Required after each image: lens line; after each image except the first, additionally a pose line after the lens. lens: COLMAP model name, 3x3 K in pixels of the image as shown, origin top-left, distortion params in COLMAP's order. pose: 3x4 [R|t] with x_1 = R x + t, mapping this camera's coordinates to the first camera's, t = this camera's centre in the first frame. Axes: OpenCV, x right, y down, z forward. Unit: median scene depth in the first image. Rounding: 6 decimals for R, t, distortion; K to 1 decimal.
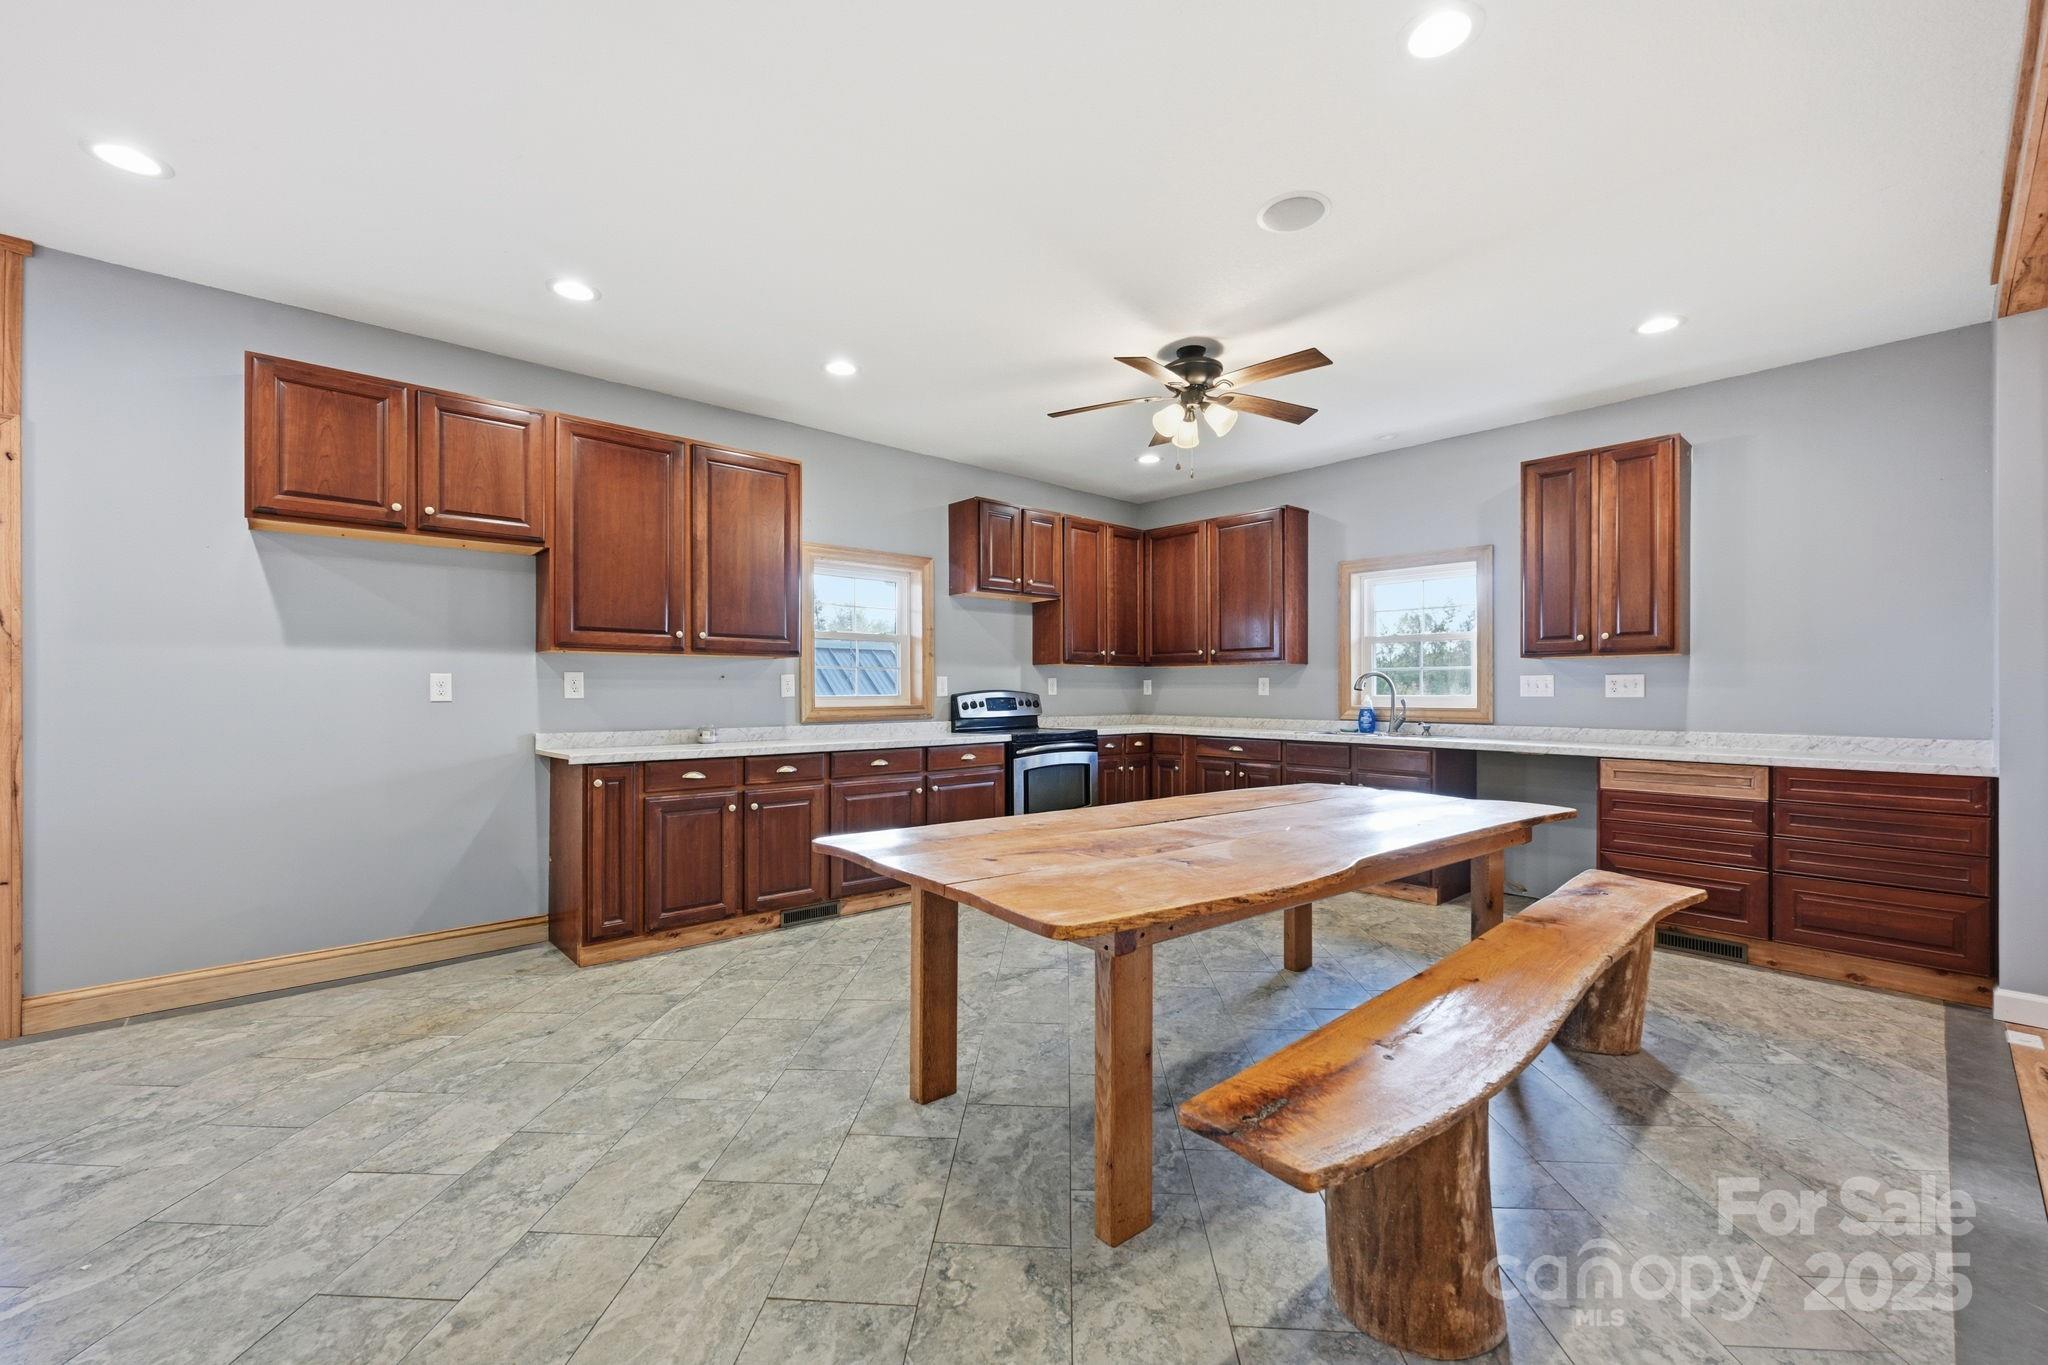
lens RADIAL K [[823.5, 0, 1016.8], [0, 823.5, 693.9], [0, 0, 1]] dist [-0.001646, 0.000300]
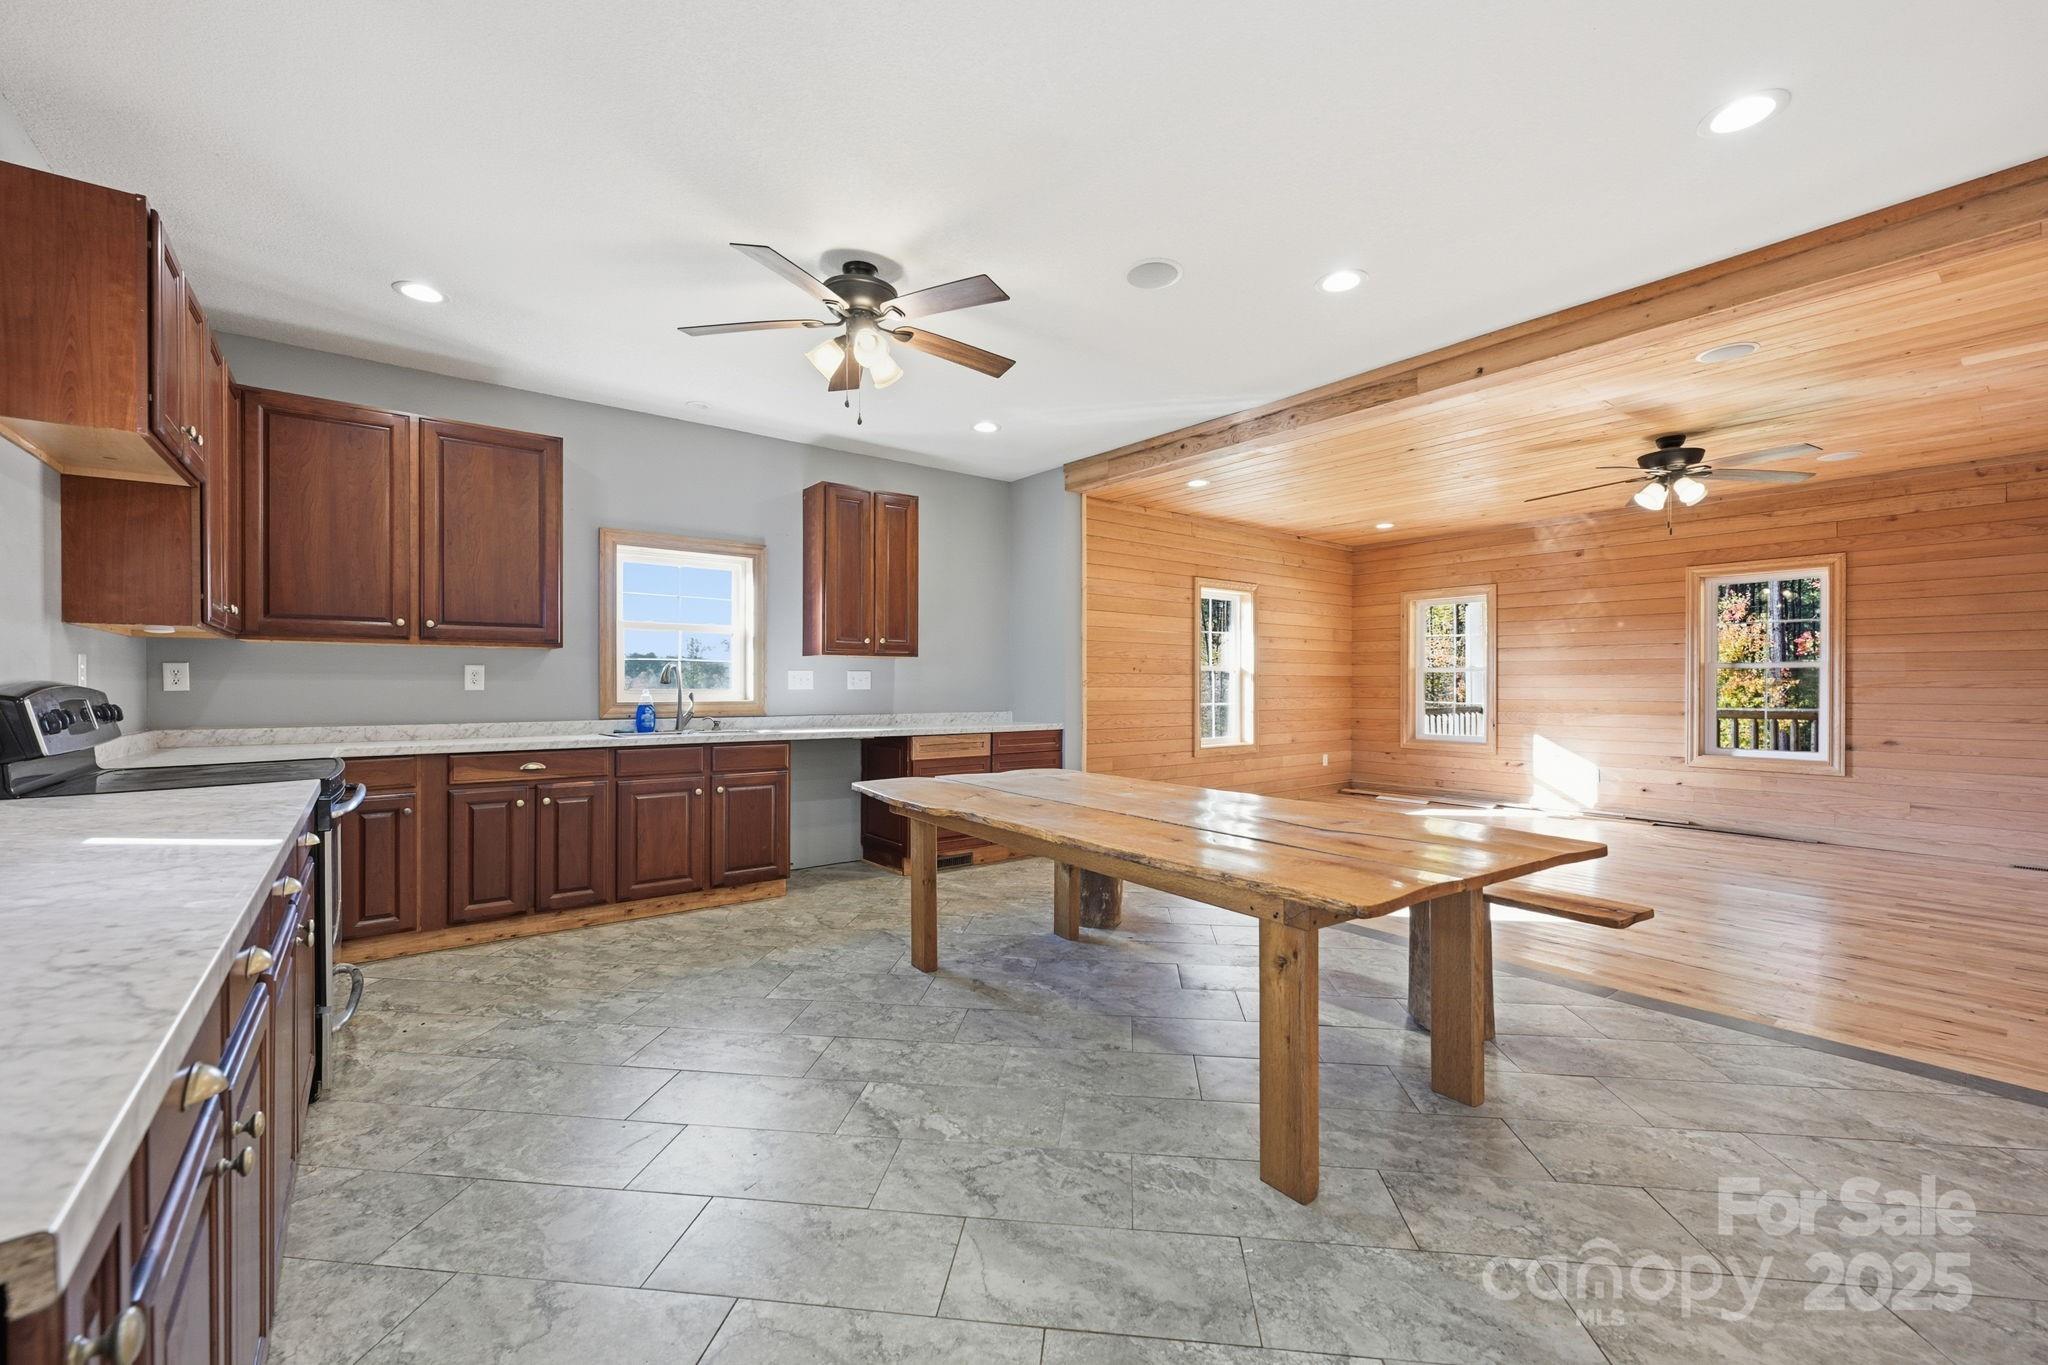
lens RADIAL K [[823.5, 0, 1025.1], [0, 823.5, 688.8], [0, 0, 1]] dist [-0.001646, 0.000300]
pose [[0.065102, -0.005652, 0.997863, -0.488618], [0.002935, 0.999981, 0.005473, -0.002955], [-0.997874, 0.002573, 0.065118, 0.640614]]
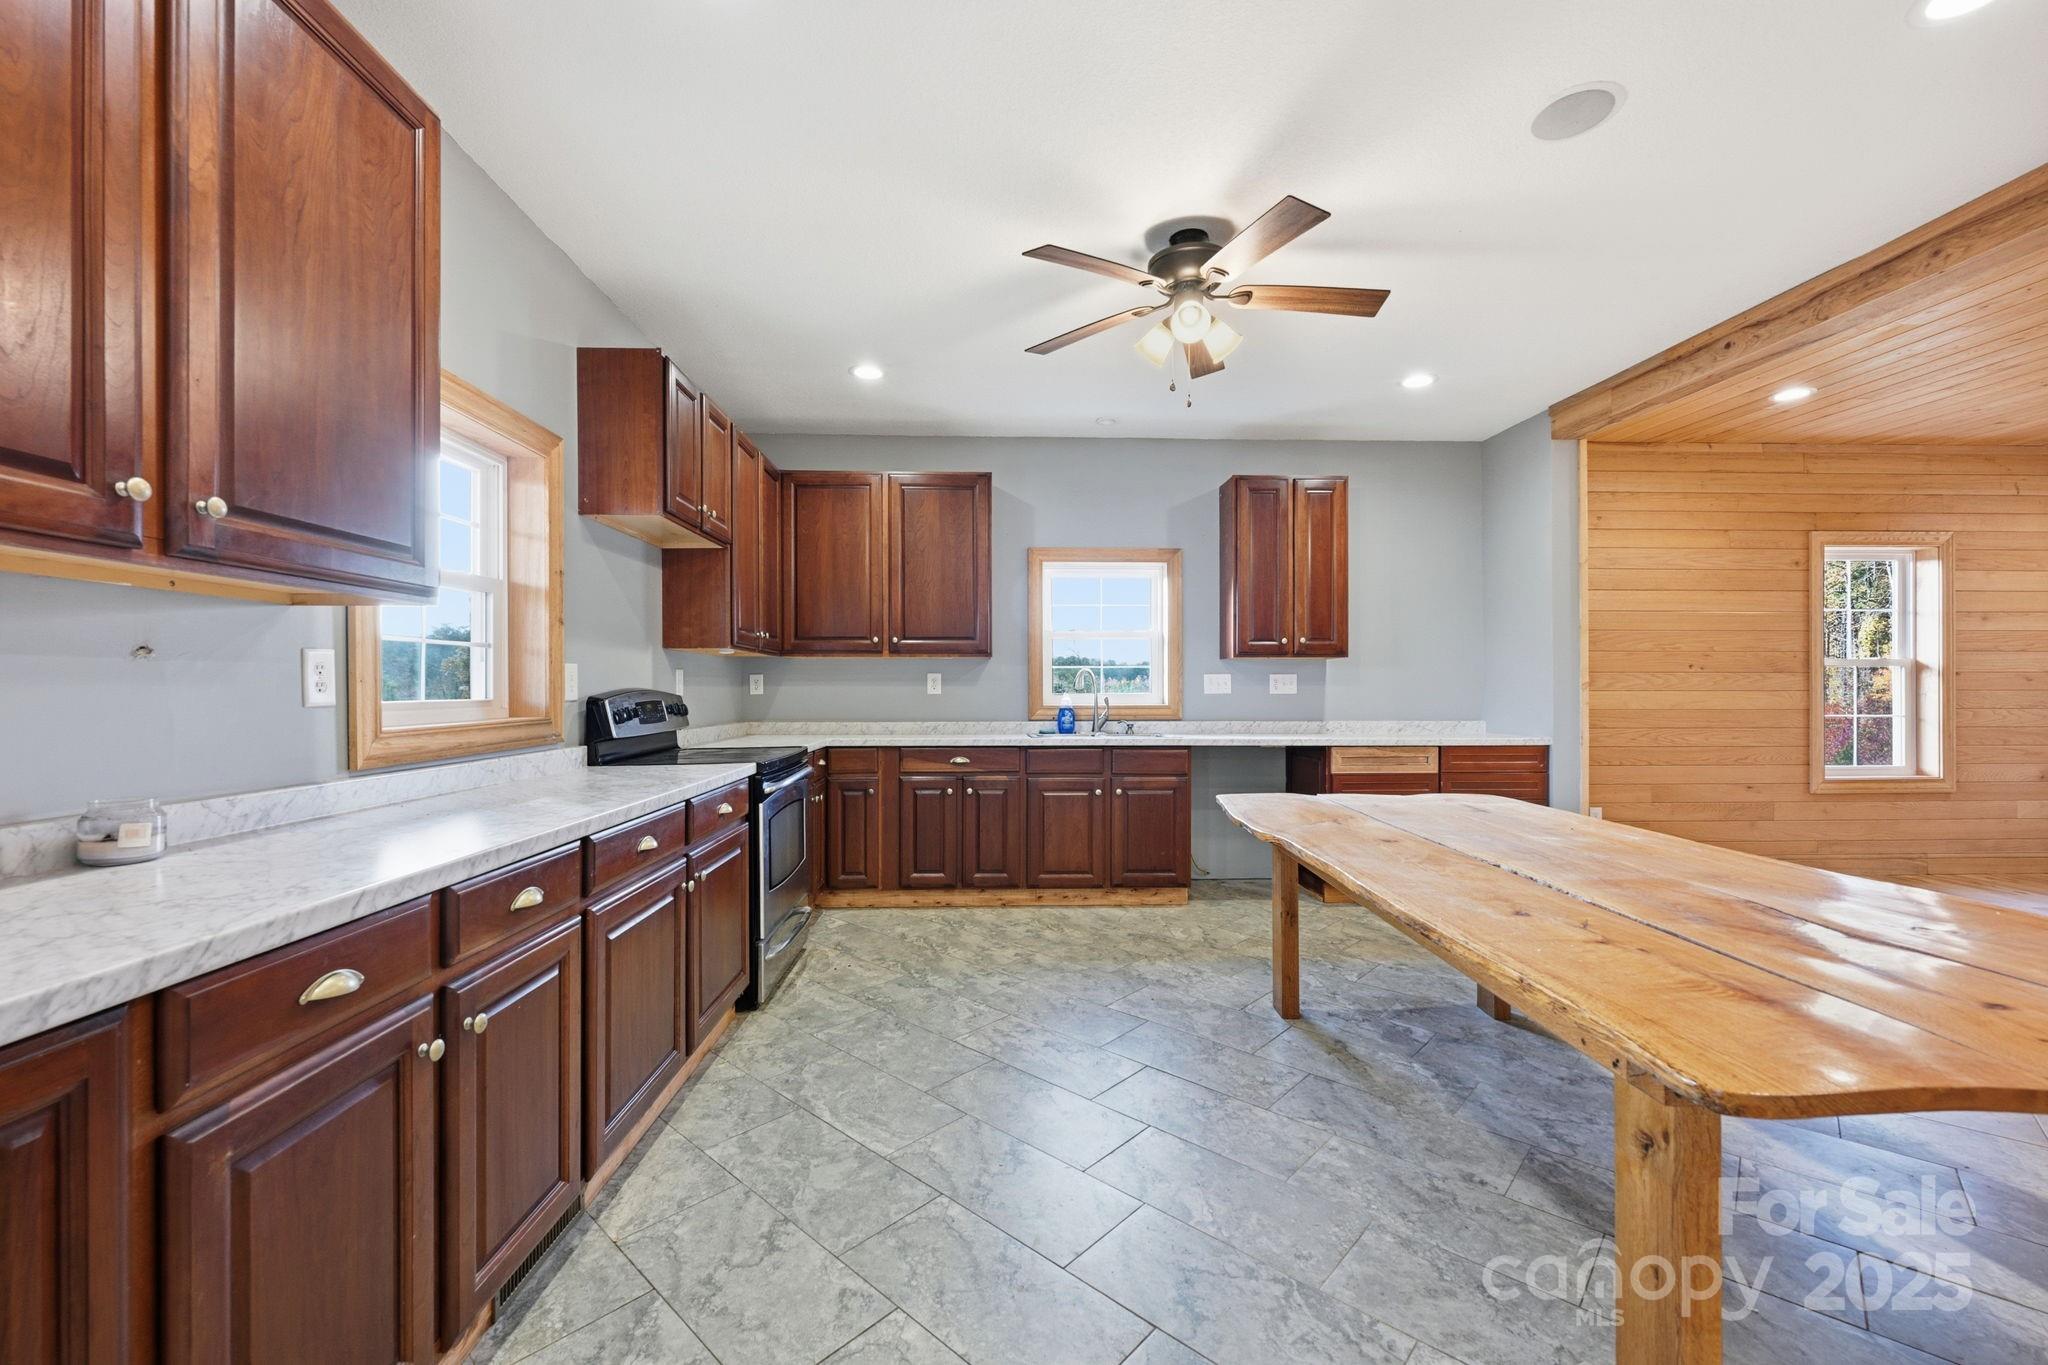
lens RADIAL K [[823.5, 0, 1021.9], [0, 823.5, 687.9], [0, 0, 1]] dist [-0.001646, 0.000300]
pose [[0.637124, -0.001157, 0.770760, -0.383390], [0.005008, 0.999984, -0.002638, -0.002776], [-0.770745, 0.005541, 0.637120, 0.522435]]
